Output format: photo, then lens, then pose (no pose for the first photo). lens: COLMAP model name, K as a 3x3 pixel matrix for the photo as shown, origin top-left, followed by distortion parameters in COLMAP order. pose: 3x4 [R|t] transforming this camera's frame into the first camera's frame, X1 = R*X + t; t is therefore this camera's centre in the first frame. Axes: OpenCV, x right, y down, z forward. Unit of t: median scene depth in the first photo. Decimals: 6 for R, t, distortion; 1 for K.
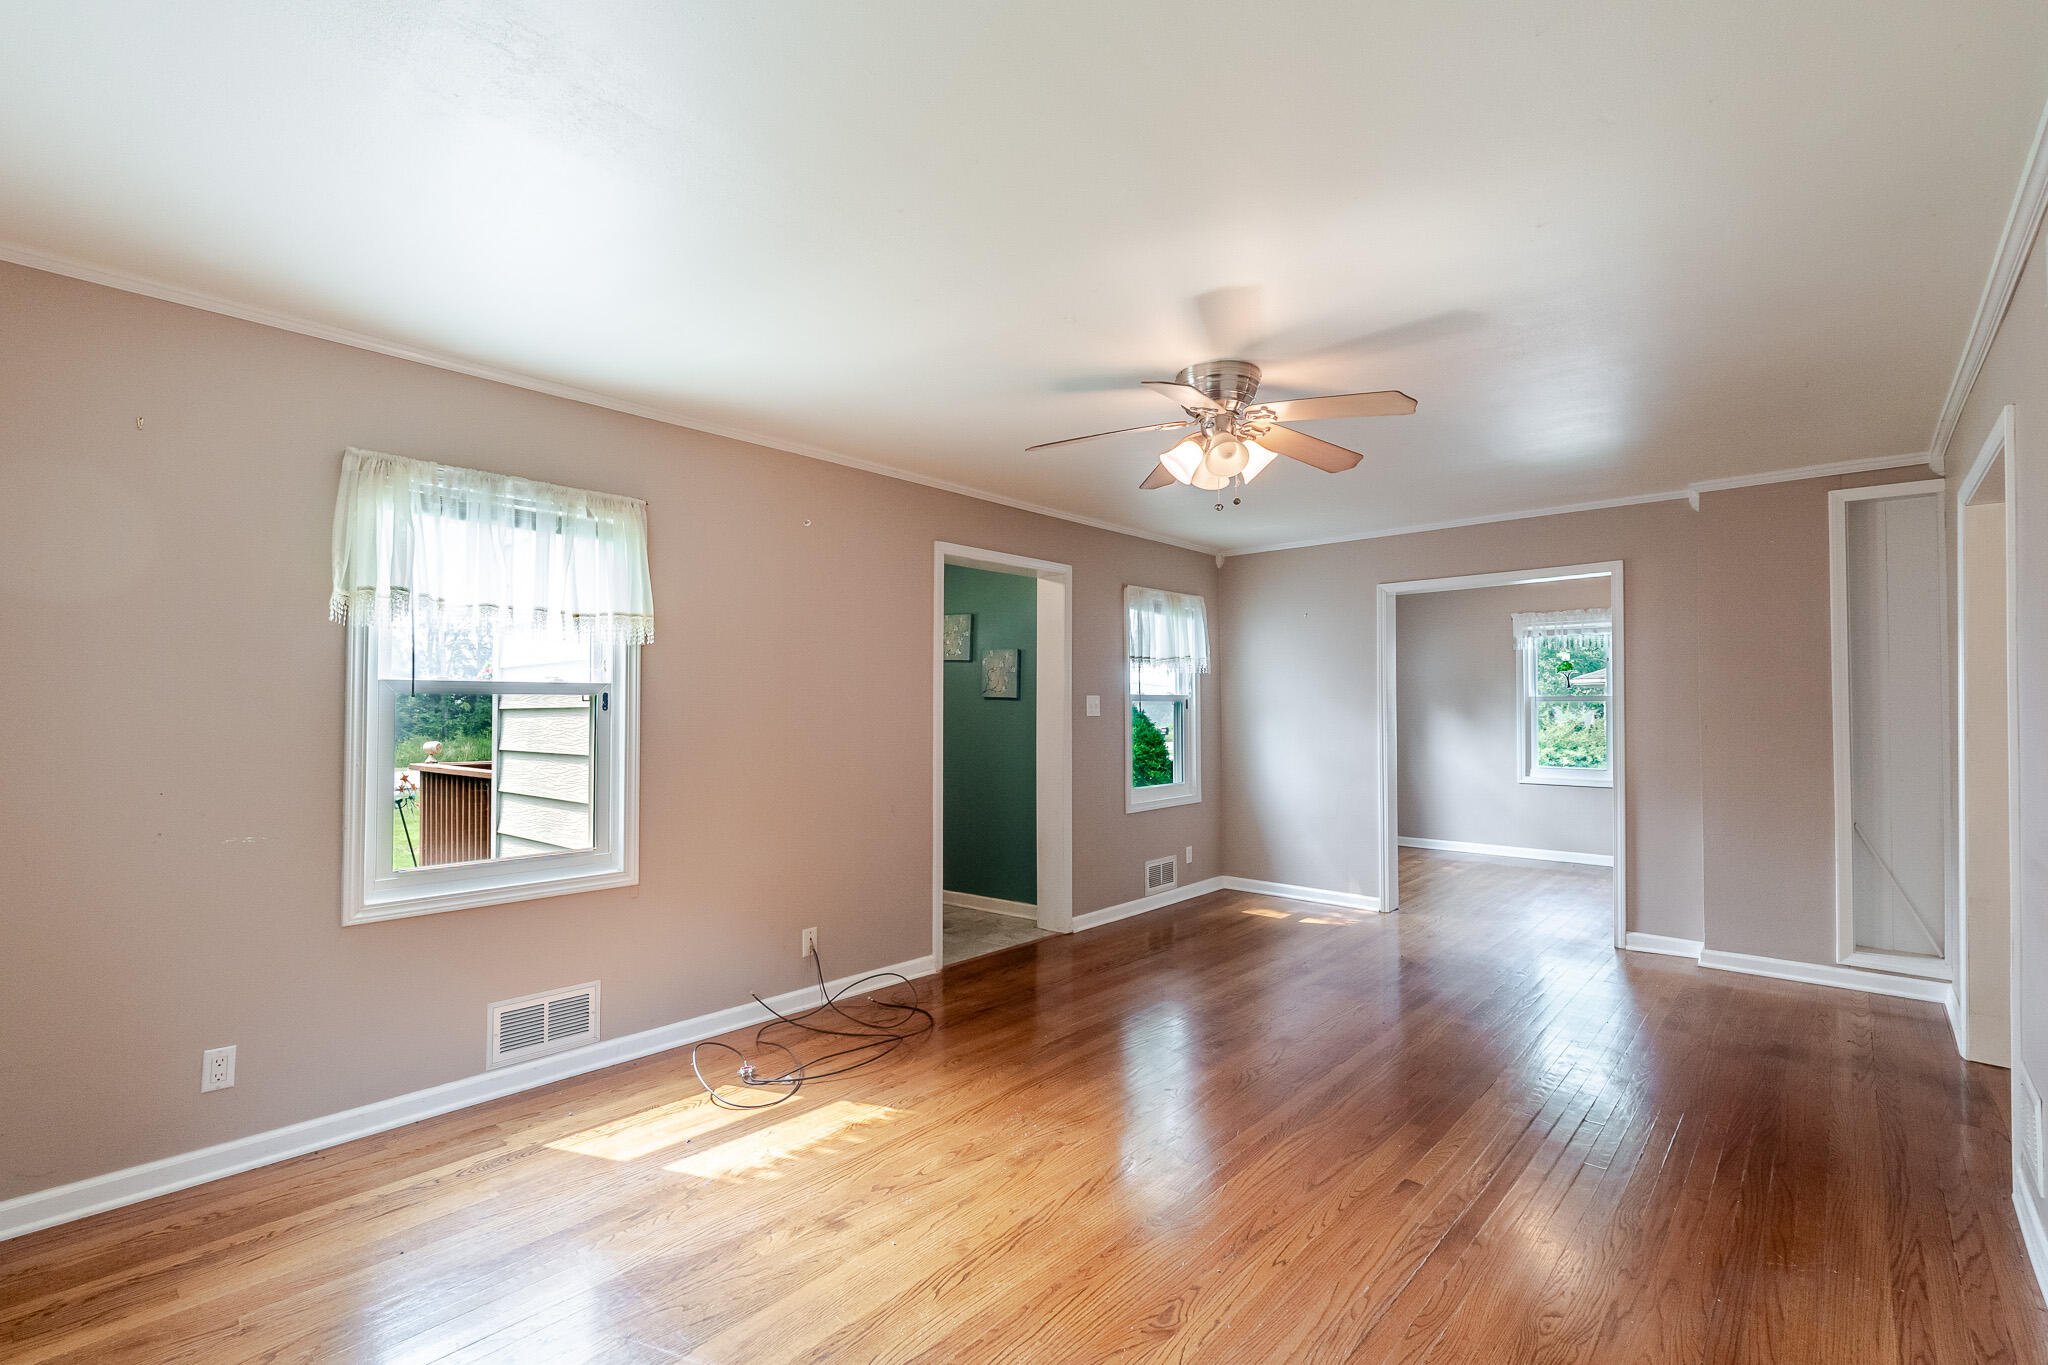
lens RADIAL K [[910.5, 0, 1017.5], [0, 910.5, 697.5], [0, 0, 1]] dist [-0.006920, 0.000121]
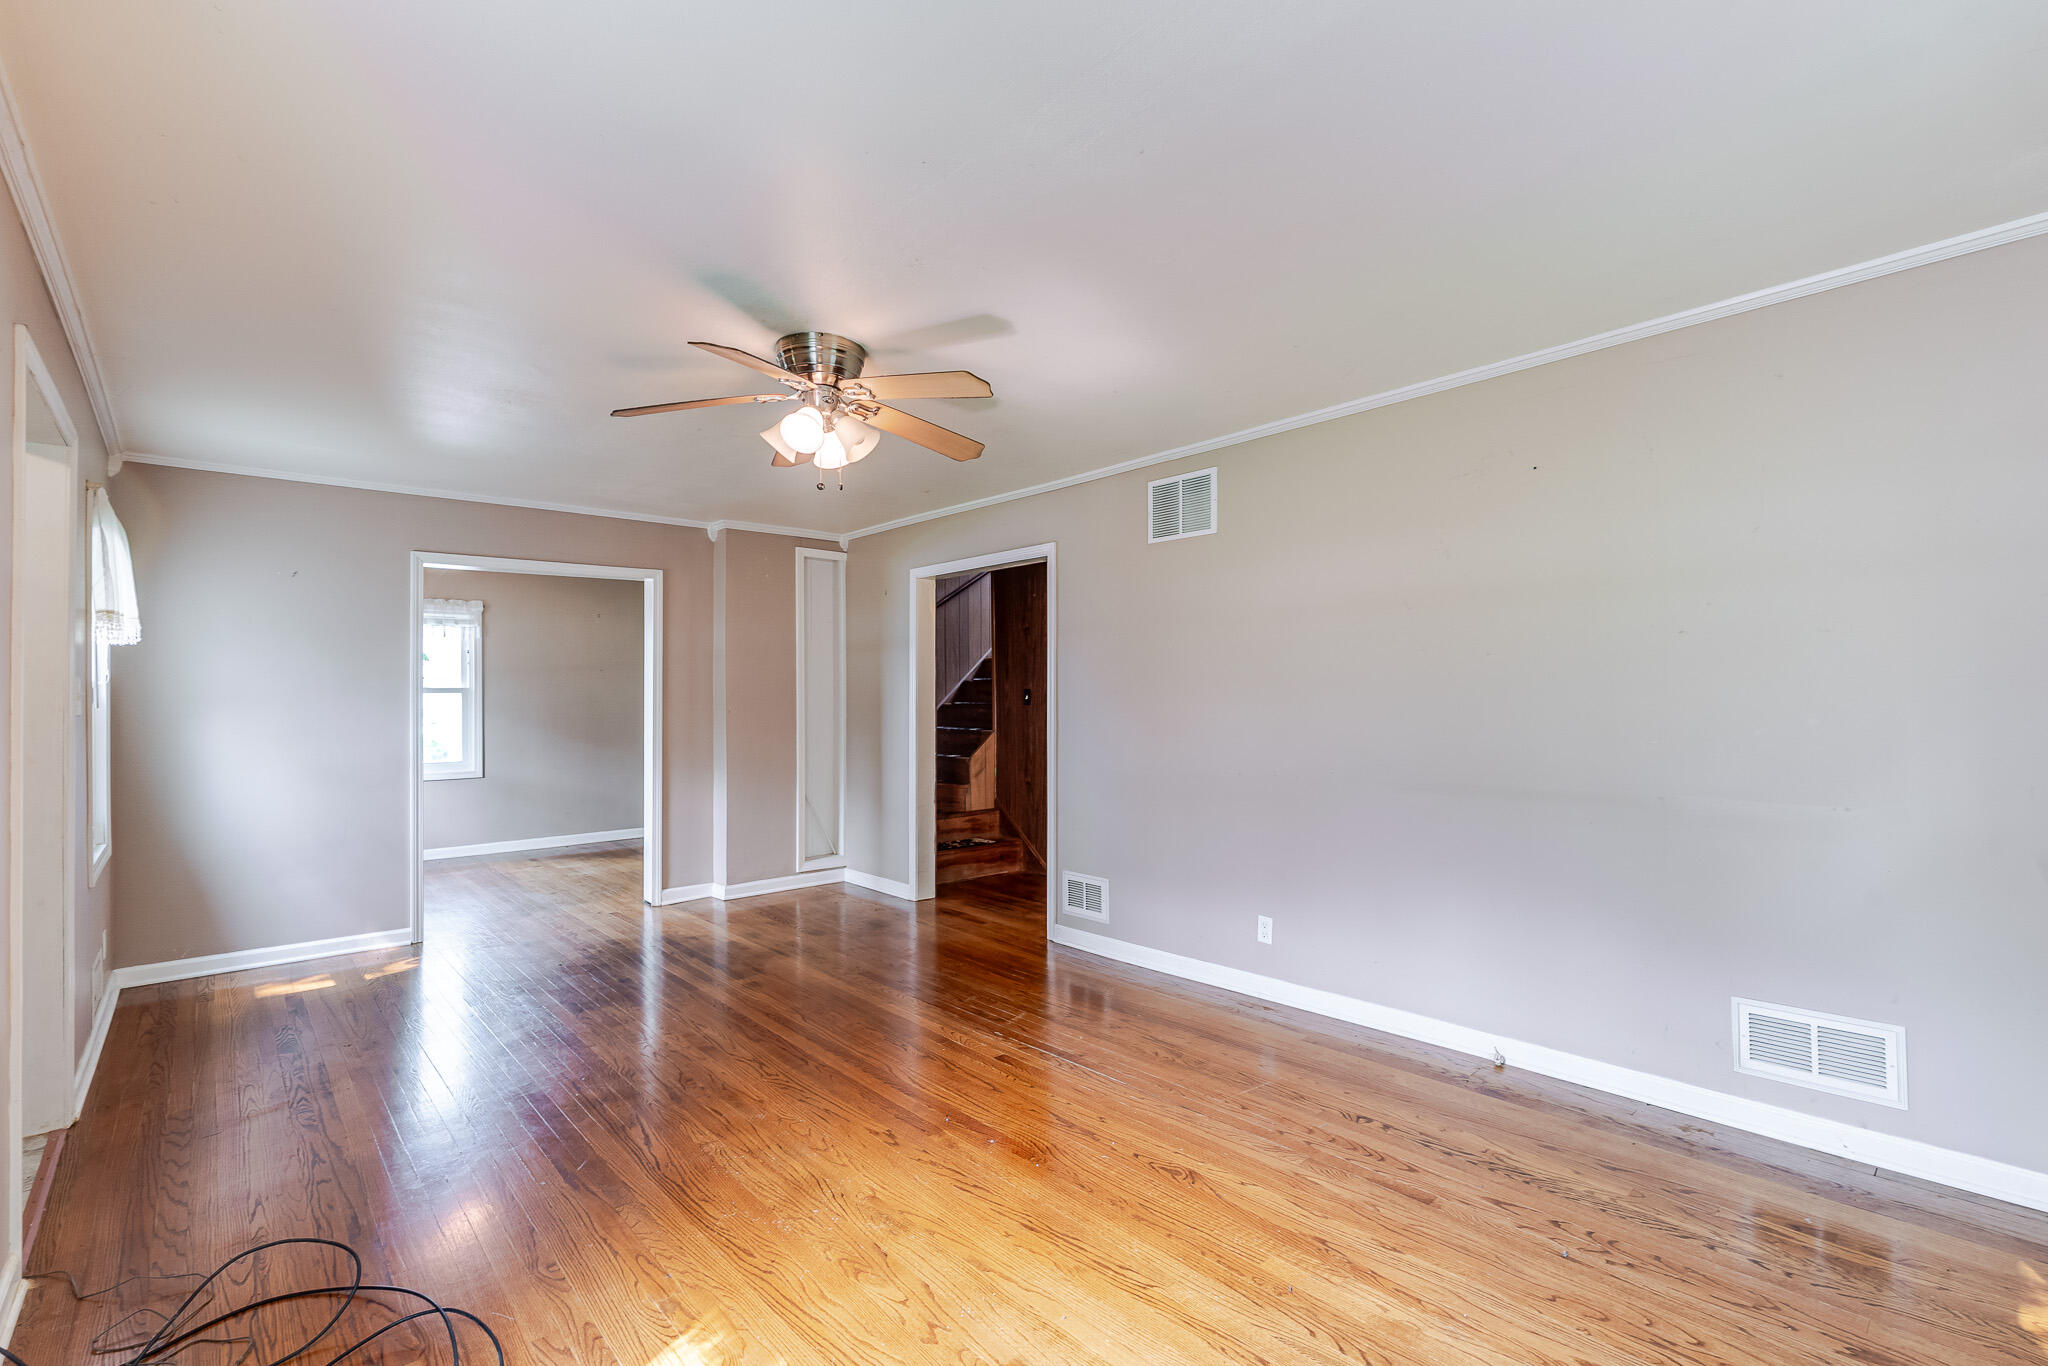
lens RADIAL K [[910.5, 0, 1017.5], [0, 910.5, 698.0], [0, 0, 1]] dist [-0.006920, 0.000121]
pose [[0.106980, -0.001557, 0.994260, -0.642873], [-0.004946, 0.999986, 0.002098, 0.009812], [-0.994249, -0.005142, 0.106971, 0.619971]]
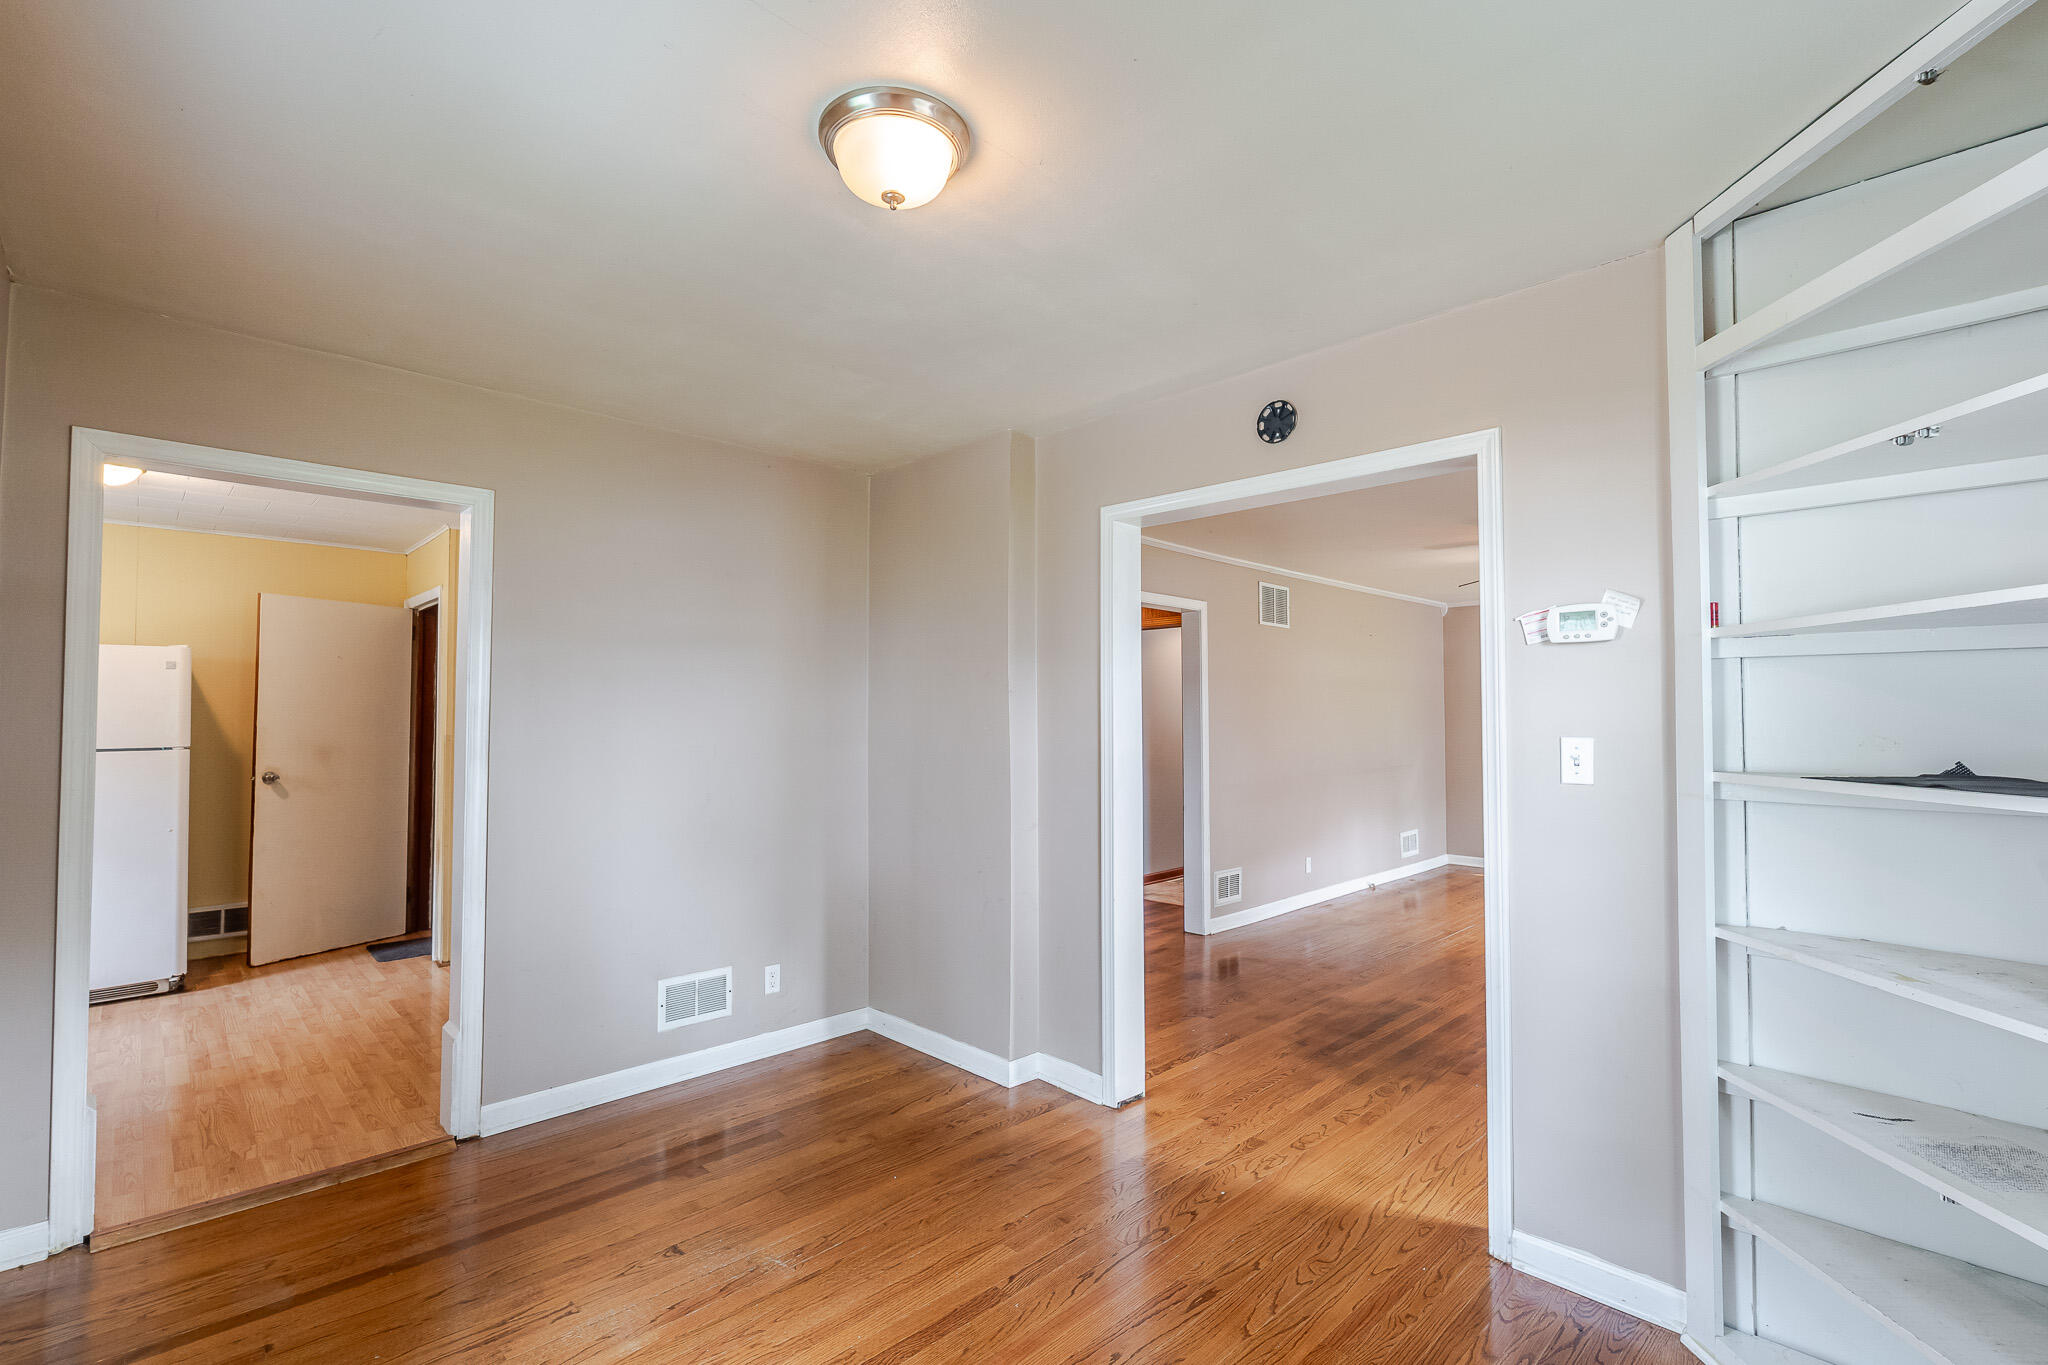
lens RADIAL K [[920.7, 0, 1020.5], [0, 920.7, 686.9], [0, 0, 1]] dist [0.003199, 0.000152]
pose [[-0.998229, 0.003203, 0.059402, 1.040729], [0.000332, 0.998833, -0.048287, 0.014010], [-0.059487, -0.048182, -0.997066, 2.485129]]
